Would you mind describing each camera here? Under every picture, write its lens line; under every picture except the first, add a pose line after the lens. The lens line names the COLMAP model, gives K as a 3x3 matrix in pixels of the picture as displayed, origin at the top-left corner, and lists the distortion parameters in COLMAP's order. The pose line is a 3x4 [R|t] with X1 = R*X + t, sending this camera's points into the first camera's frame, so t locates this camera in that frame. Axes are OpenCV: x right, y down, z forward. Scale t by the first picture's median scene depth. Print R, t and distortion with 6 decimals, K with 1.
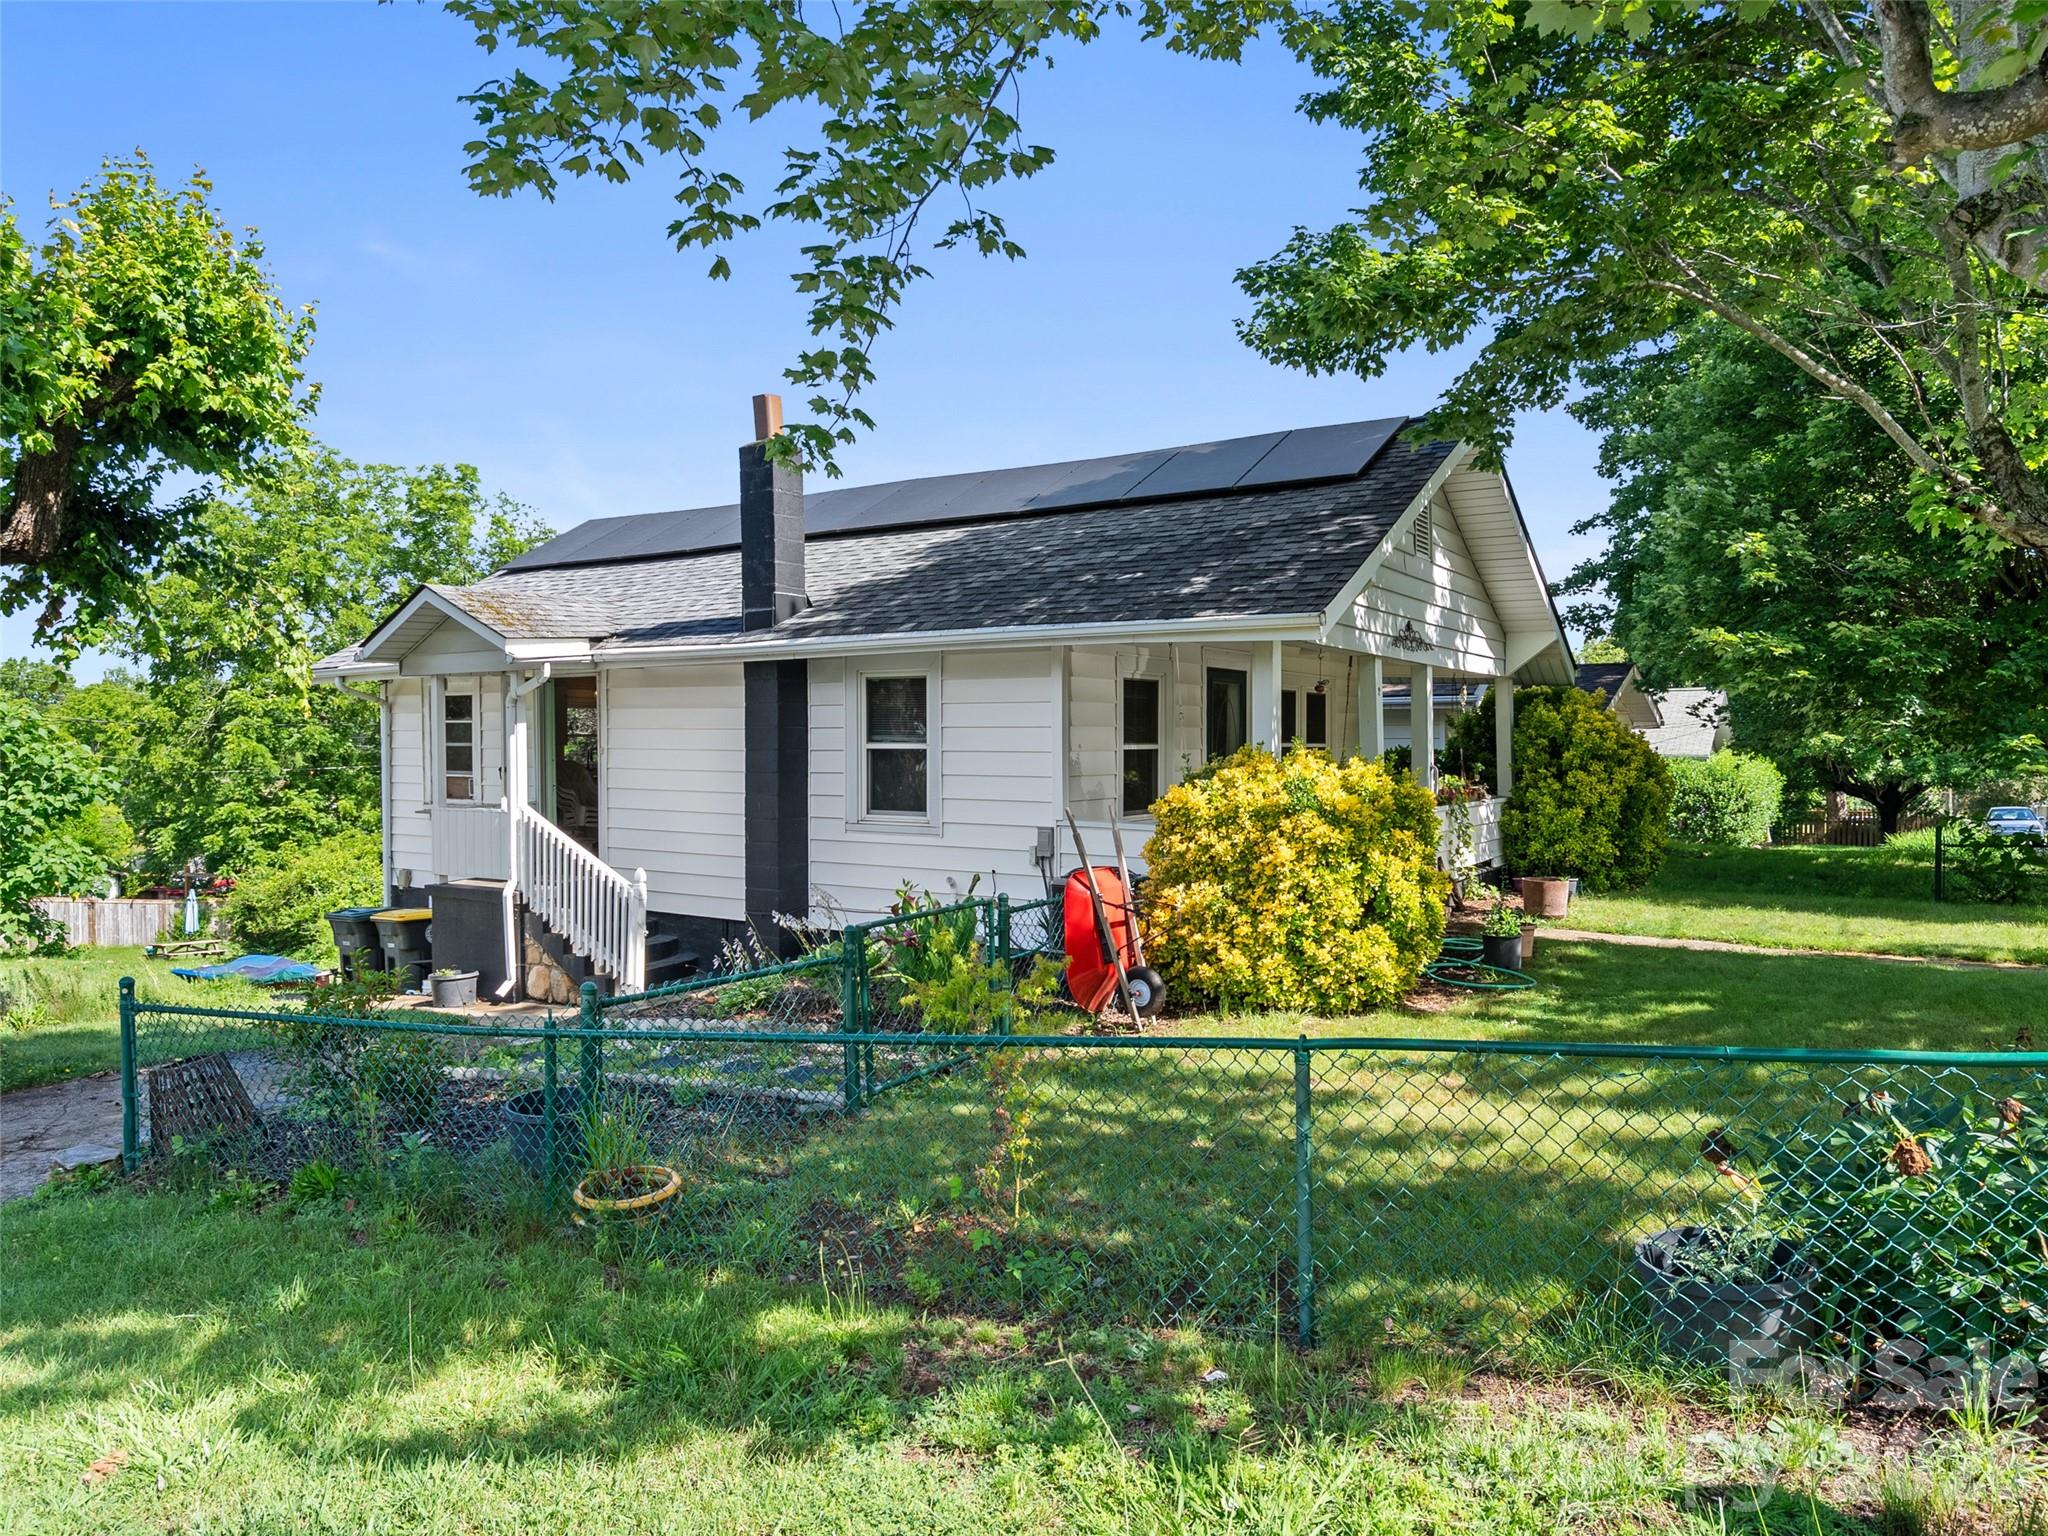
lens RADIAL K [[1338.1, 0, 1024.5], [0, 1338.1, 761.6], [0, 0, 1]] dist [0.006090, 0.001549]
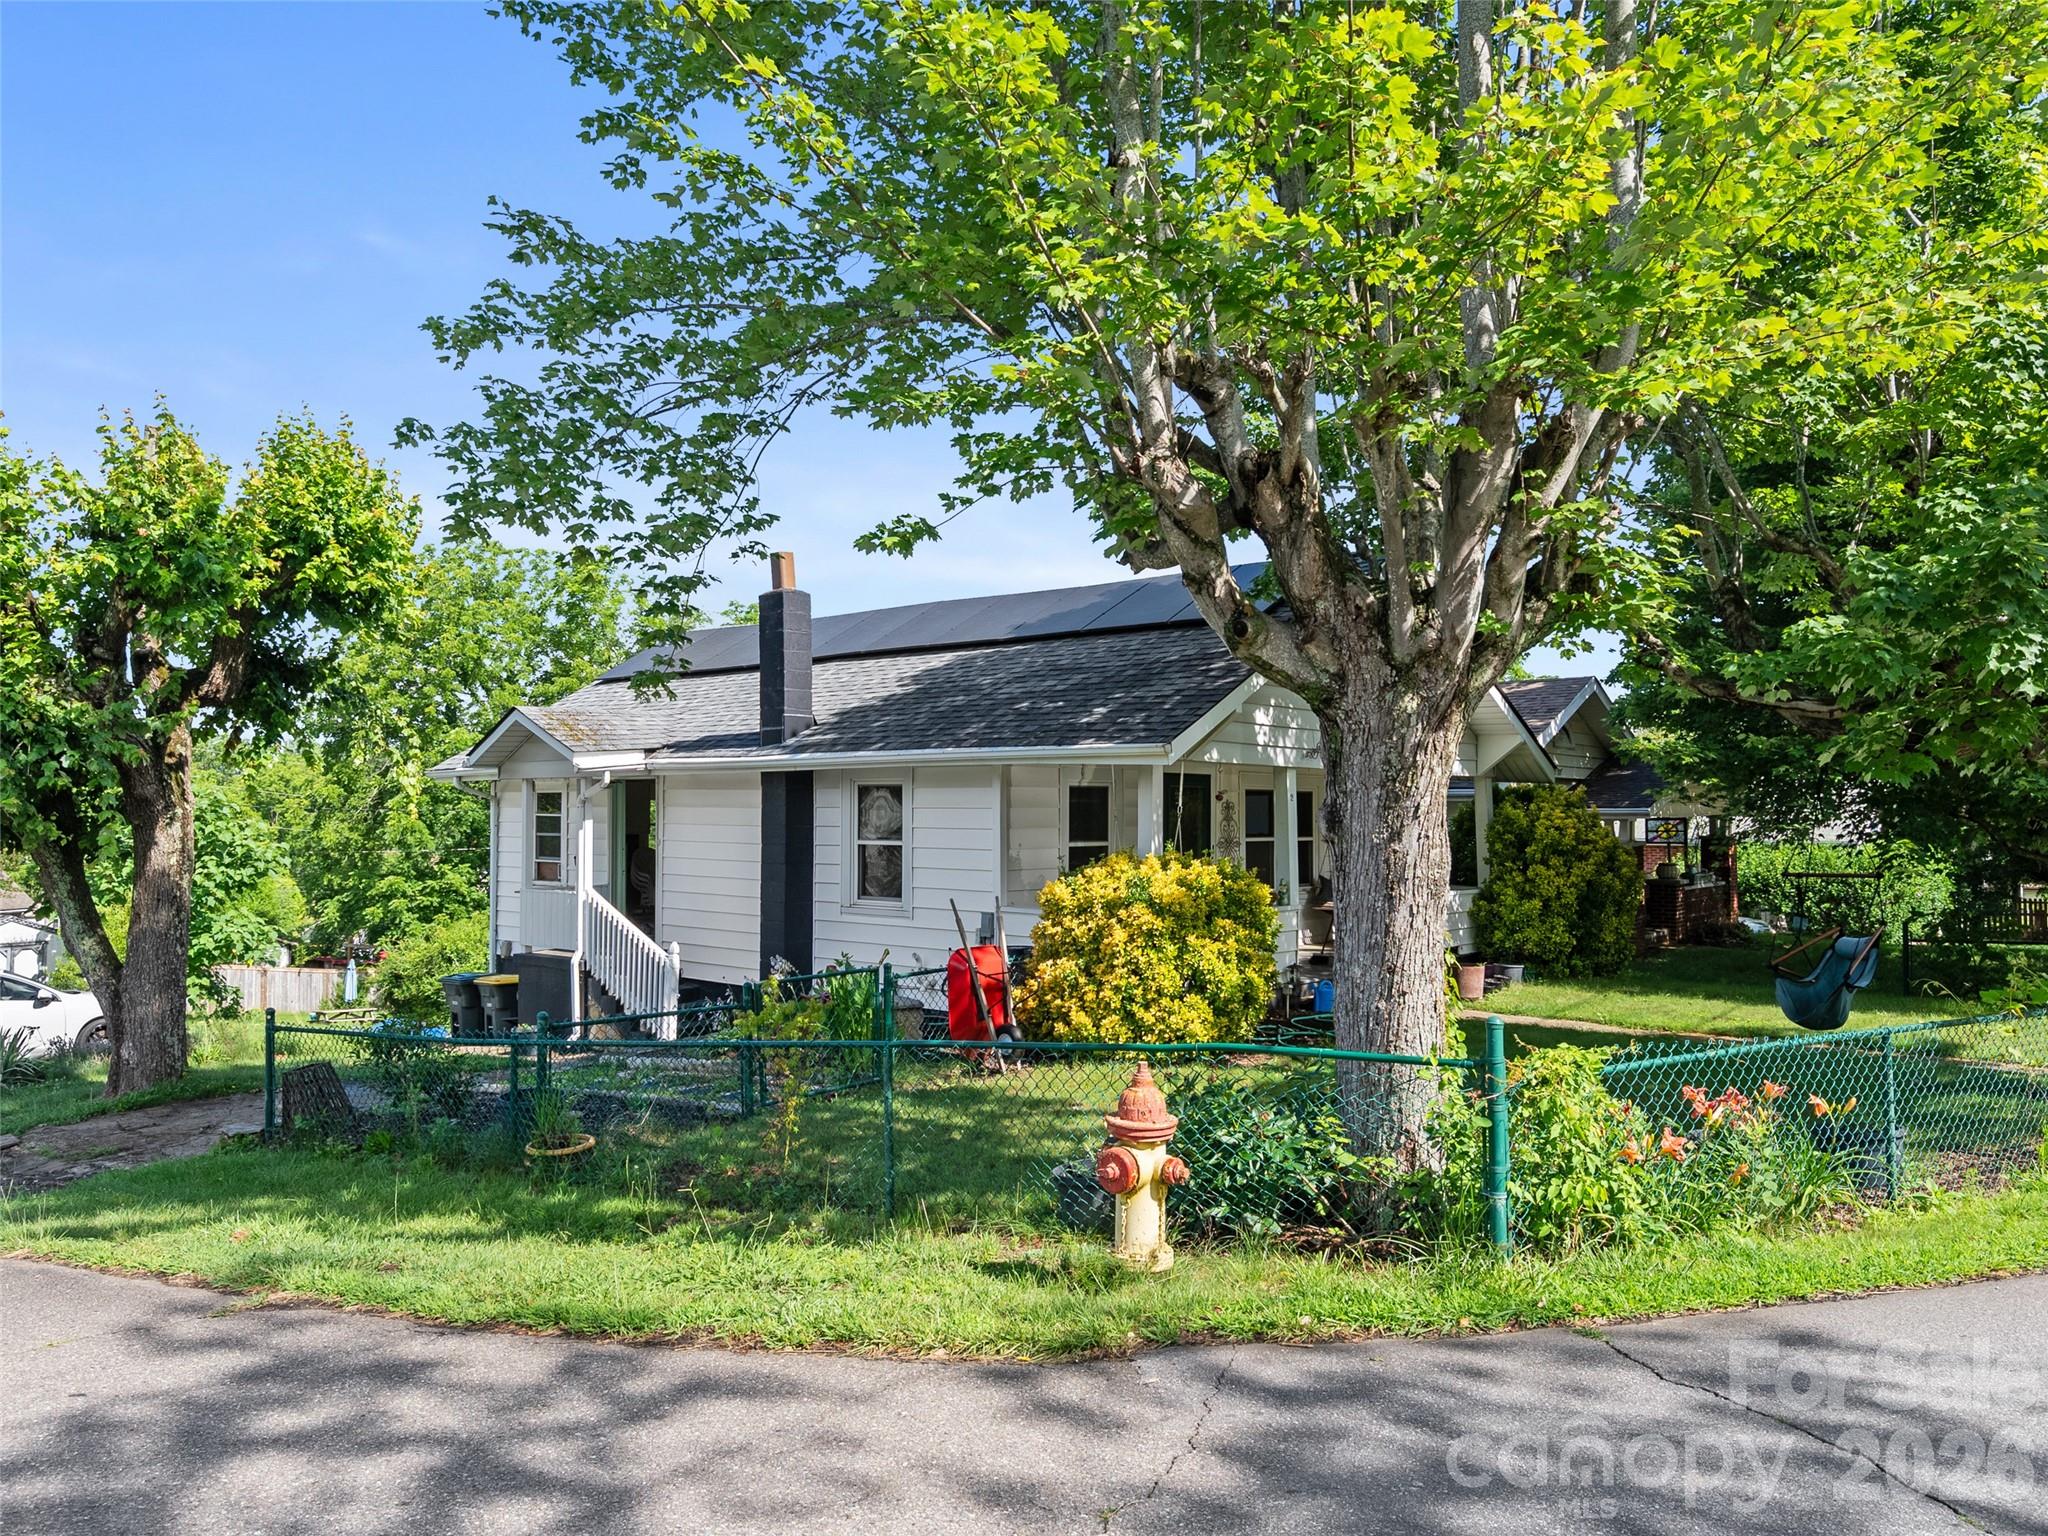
lens RADIAL K [[1460.9, 0, 1021.4], [0, 1460.9, 762.5], [0, 0, 1]] dist [0.005972, 0.004049]
pose [[0.990991, -0.001214, -0.133922, 0.184063], [-0.005453, 0.998764, -0.049406, -0.017293], [0.133817, 0.049691, 0.989760, -0.250471]]
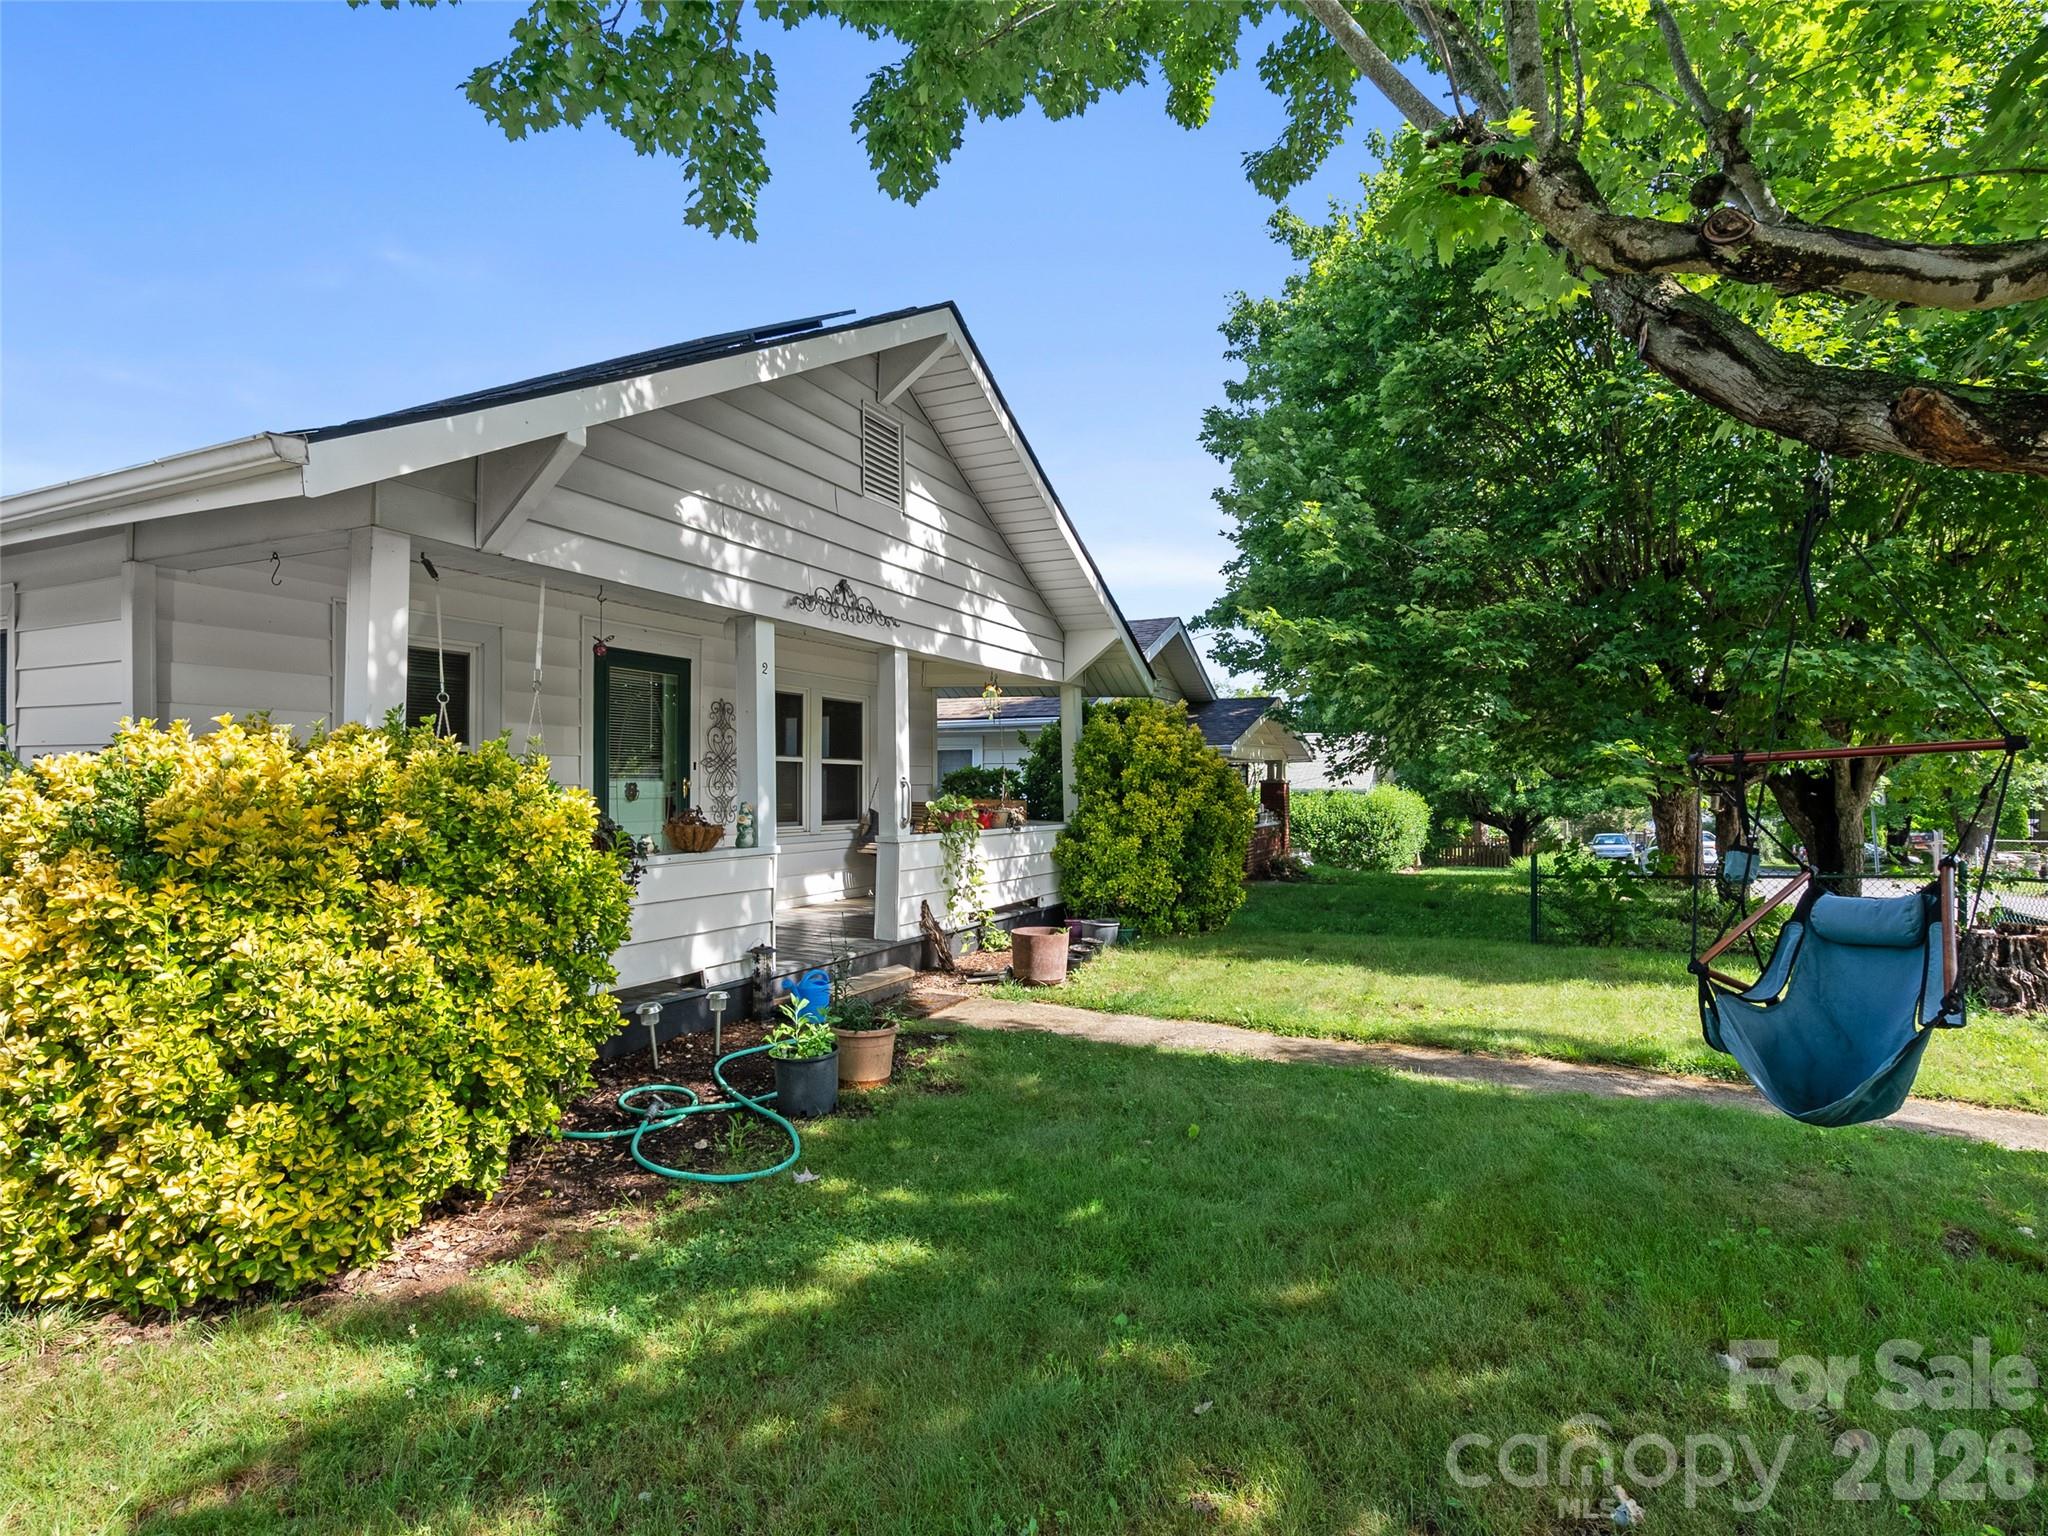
lens RADIAL K [[1048.0, 0, 1018.8], [0, 1048.0, 771.3], [0, 0, 1]] dist [-0.014482, 0.005056]
pose [[0.993083, 0.003816, 0.117355, 0.301159], [-0.000447, 0.999587, -0.028719, 0.014852], [-0.117416, 0.028467, 0.992675, 0.405526]]
